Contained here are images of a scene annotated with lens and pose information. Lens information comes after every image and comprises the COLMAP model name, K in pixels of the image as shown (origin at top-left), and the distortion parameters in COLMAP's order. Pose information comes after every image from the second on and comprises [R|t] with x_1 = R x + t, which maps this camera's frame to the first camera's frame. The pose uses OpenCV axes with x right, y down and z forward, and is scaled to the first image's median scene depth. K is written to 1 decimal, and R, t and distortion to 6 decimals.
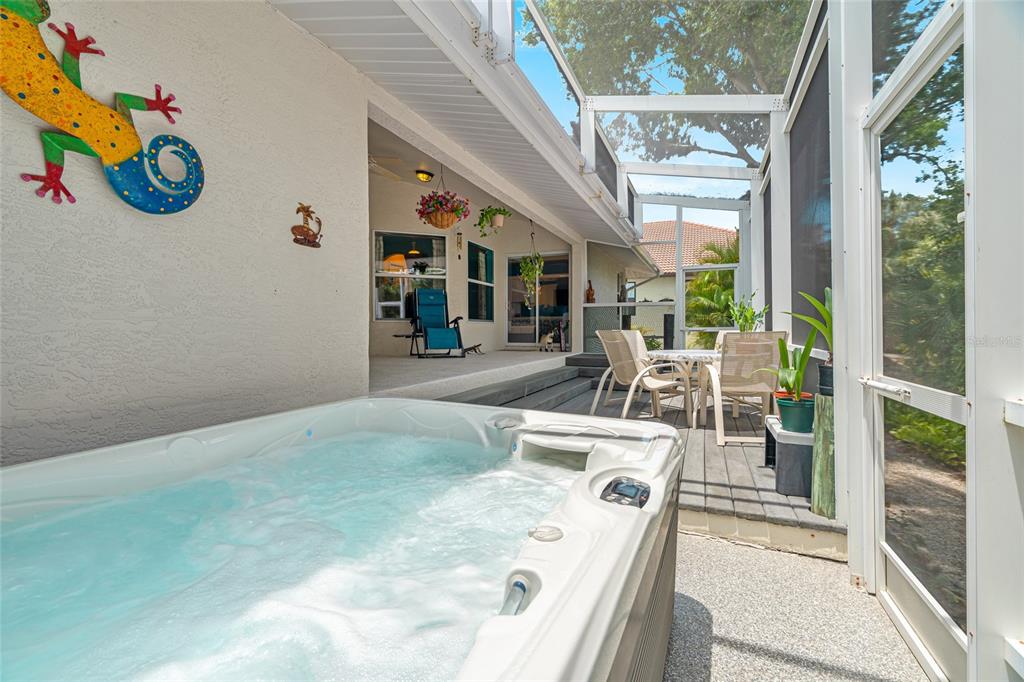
lens RADIAL K [[472.1, 0, 513.4], [0, 472.1, 333.7], [0, 0, 1]] dist [-0.001054, -0.000029]
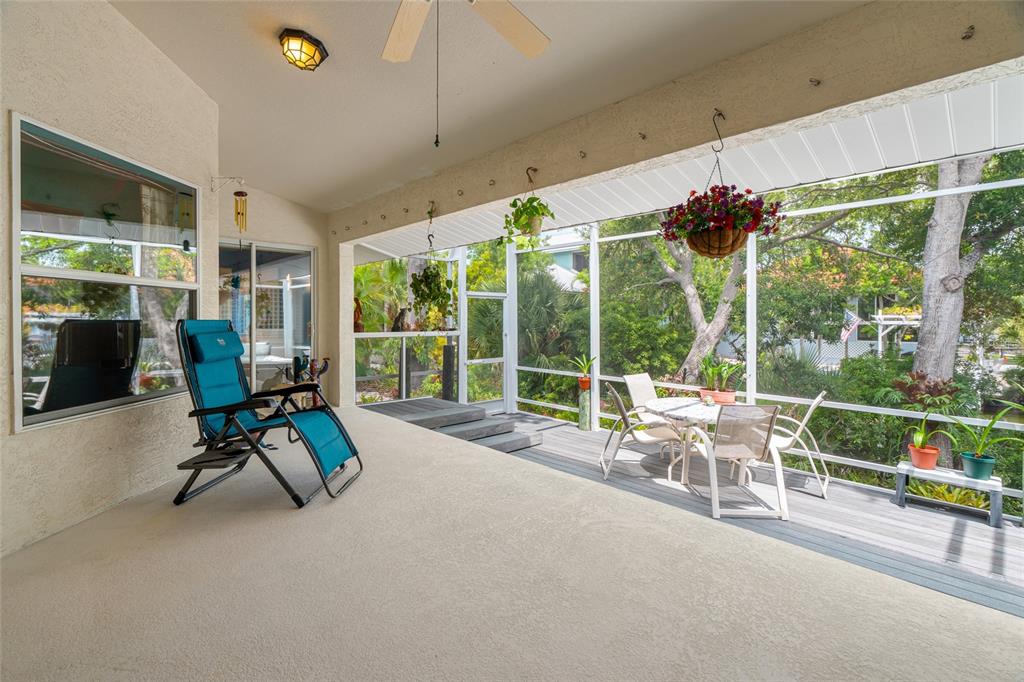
lens RADIAL K [[473.3, 0, 510.1], [0, 473.3, 322.3], [0, 0, 1]] dist [0.001797, 0.000053]
pose [[0.405340, -0.002570, 0.914162, -0.390186], [0.000018, 0.999996, 0.002803, -0.083189], [-0.914166, -0.001120, 0.405338, 0.538105]]
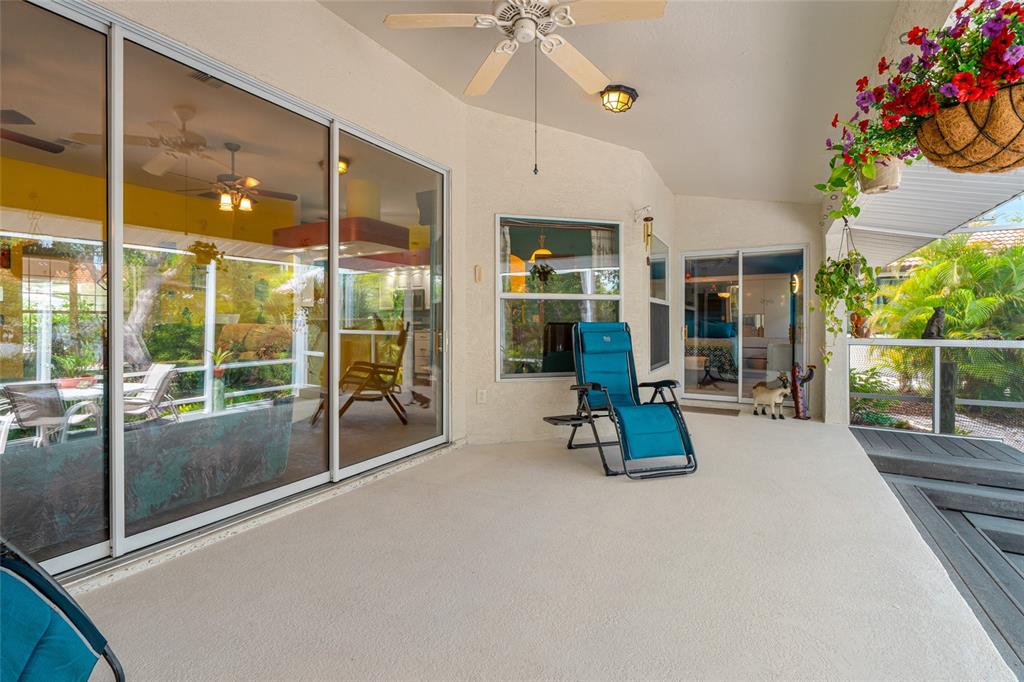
lens RADIAL K [[473.3, 0, 510.1], [0, 473.3, 322.3], [0, 0, 1]] dist [0.001797, 0.000053]
pose [[0.992815, 0.000277, -0.119658, -0.191930], [-0.001487, 0.999949, -0.010025, -0.078824], [0.119649, 0.010131, 0.992765, 0.403954]]
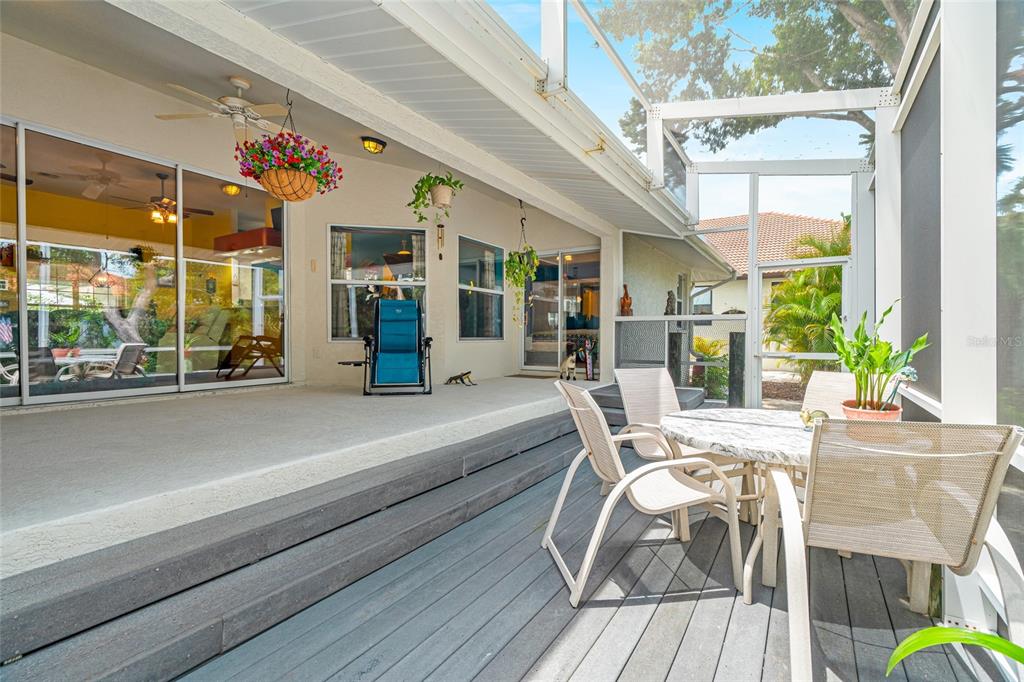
lens RADIAL K [[469.9, 0, 512.0], [0, 469.9, 341.0], [0, 0, 1]] dist [0.000691, -0.000093]
pose [[0.985345, 0.006936, -0.170433, 0.117733], [-0.006188, 0.999969, 0.004920, -0.029173], [0.170462, -0.003793, 0.985357, 0.256066]]
